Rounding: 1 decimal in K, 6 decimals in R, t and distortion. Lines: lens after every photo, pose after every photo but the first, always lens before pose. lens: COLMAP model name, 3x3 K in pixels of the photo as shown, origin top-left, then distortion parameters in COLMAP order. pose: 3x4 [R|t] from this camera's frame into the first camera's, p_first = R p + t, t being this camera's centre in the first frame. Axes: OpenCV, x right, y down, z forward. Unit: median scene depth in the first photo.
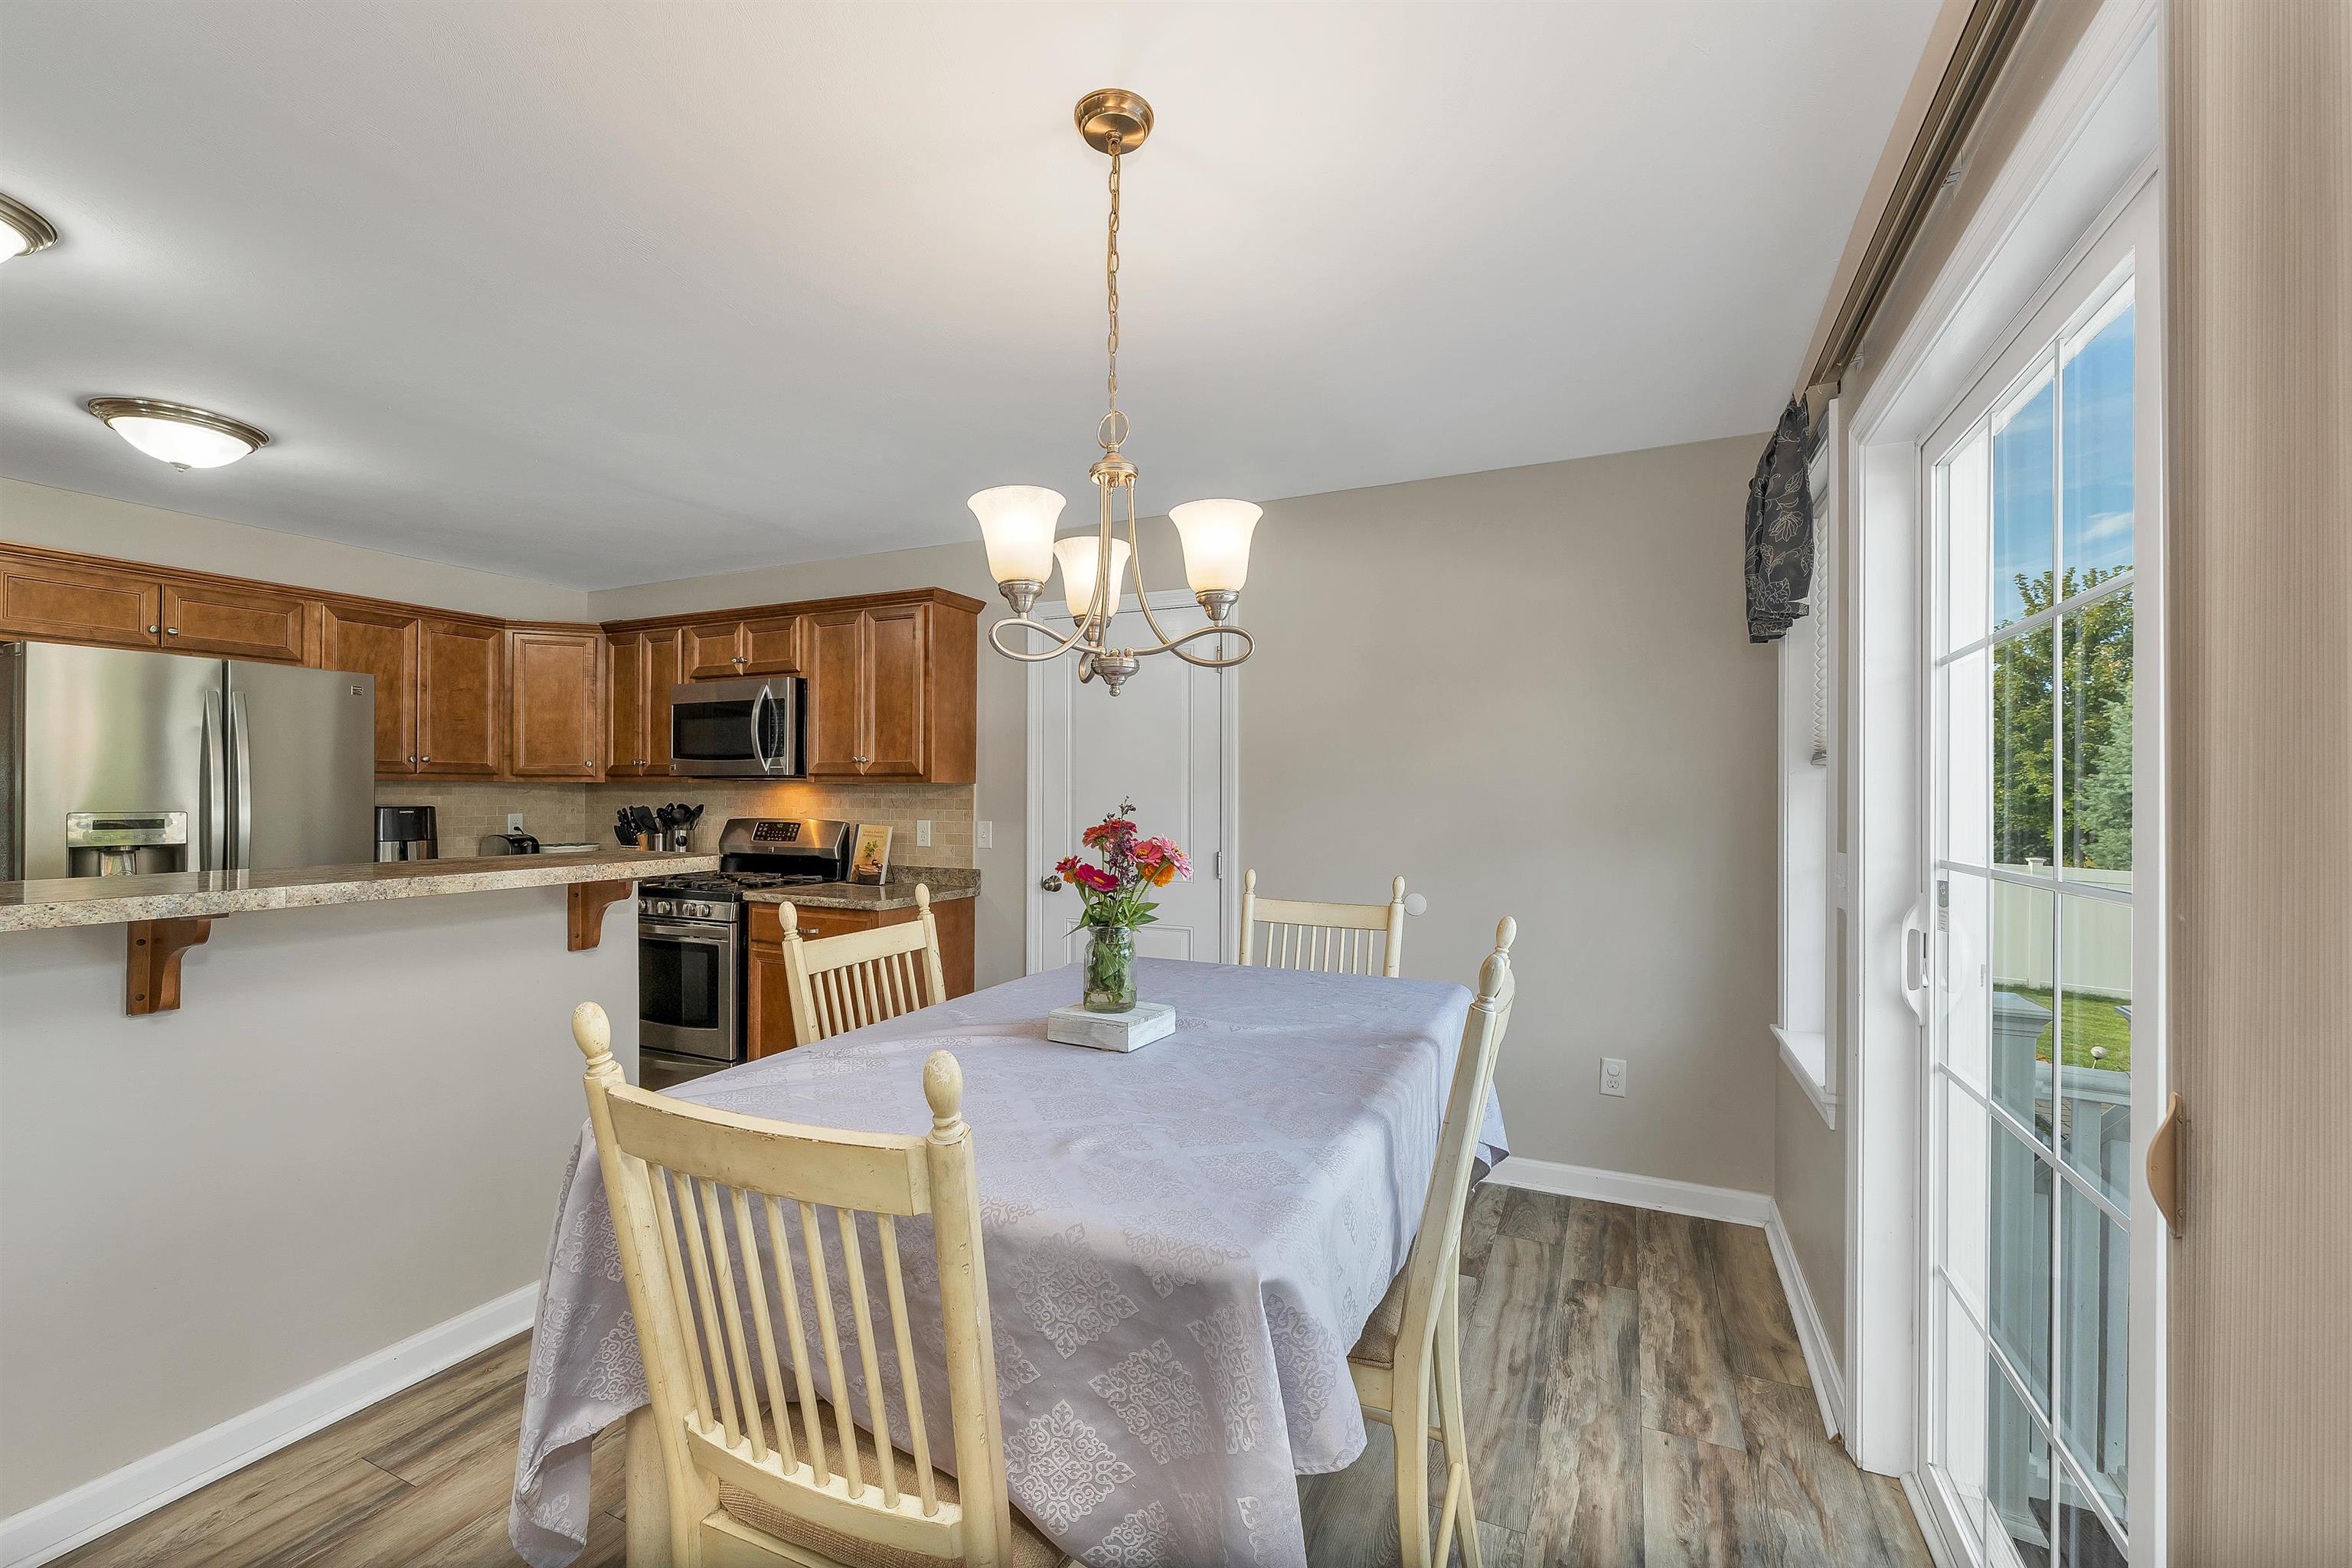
lens RADIAL K [[958.1, 0, 1167.8], [0, 958.1, 797.1], [0, 0, 1]] dist [-0.001578, -0.000226]
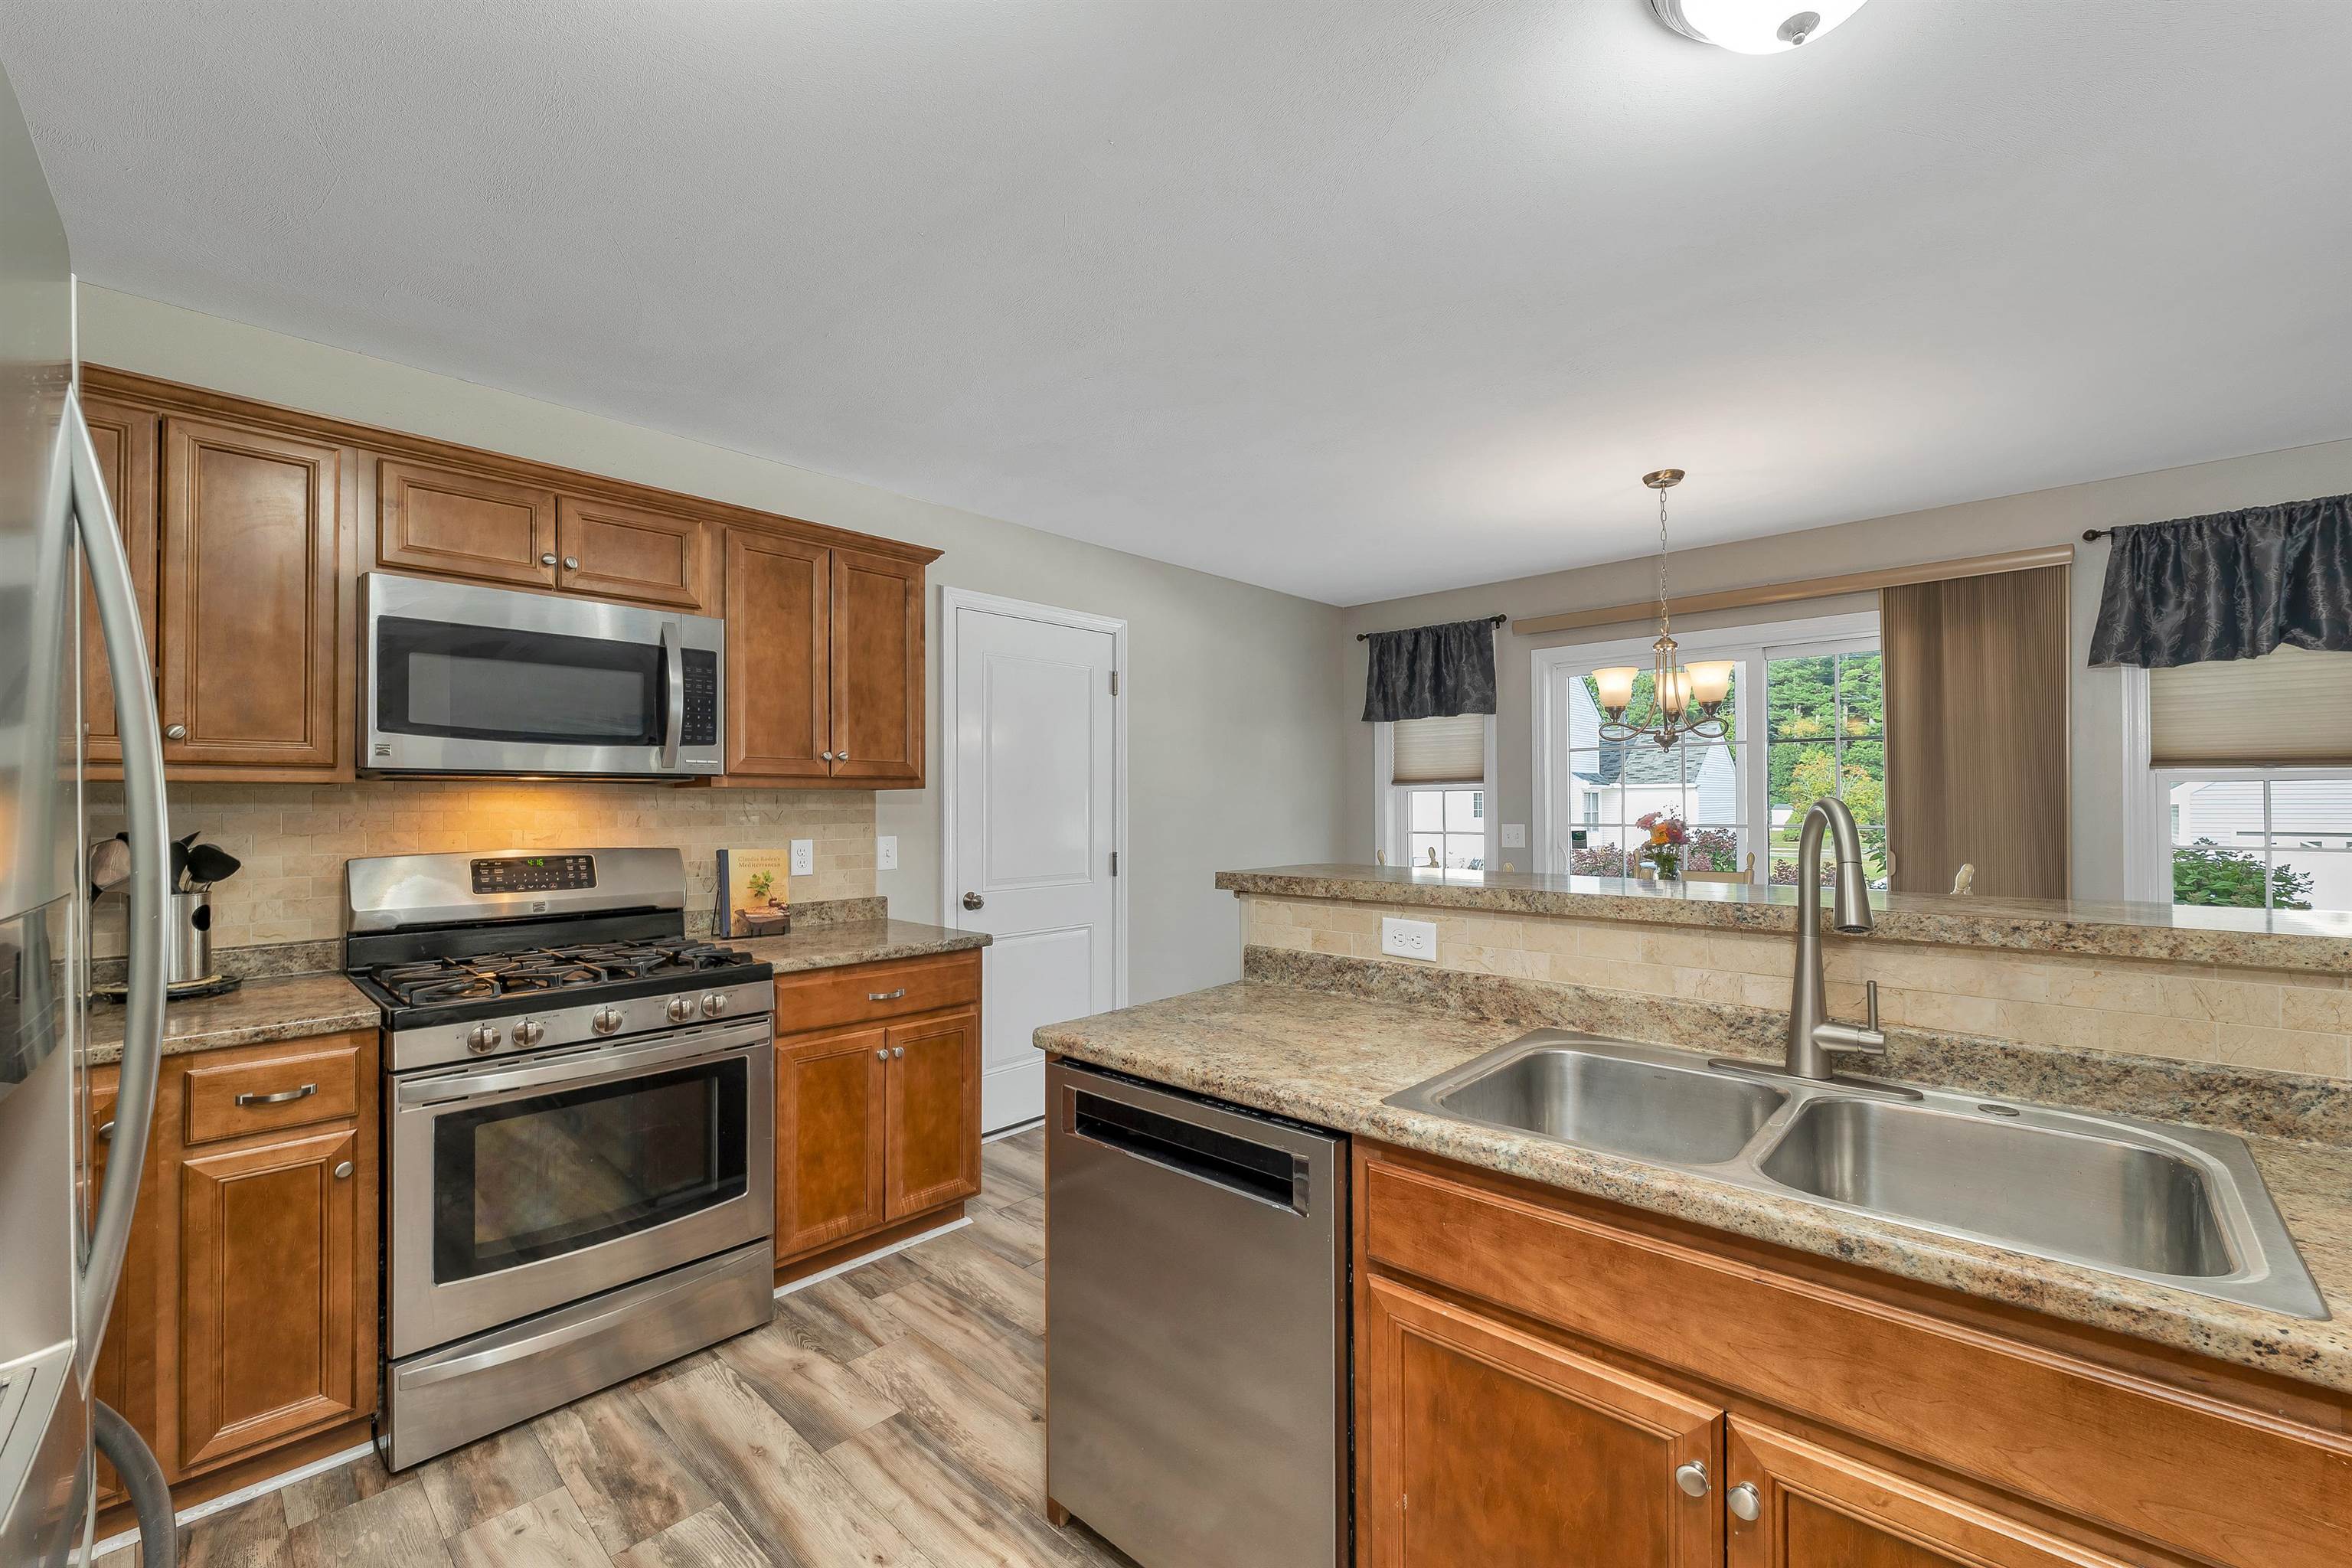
lens RADIAL K [[958.1, 0, 1167.8], [0, 958.1, 797.1], [0, 0, 1]] dist [-0.001578, -0.000226]
pose [[0.305379, 0.000066, 0.952231, -0.888255], [0.009663, 0.999948, -0.003168, -0.003659], [-0.952182, 0.010169, 0.305362, 0.518212]]
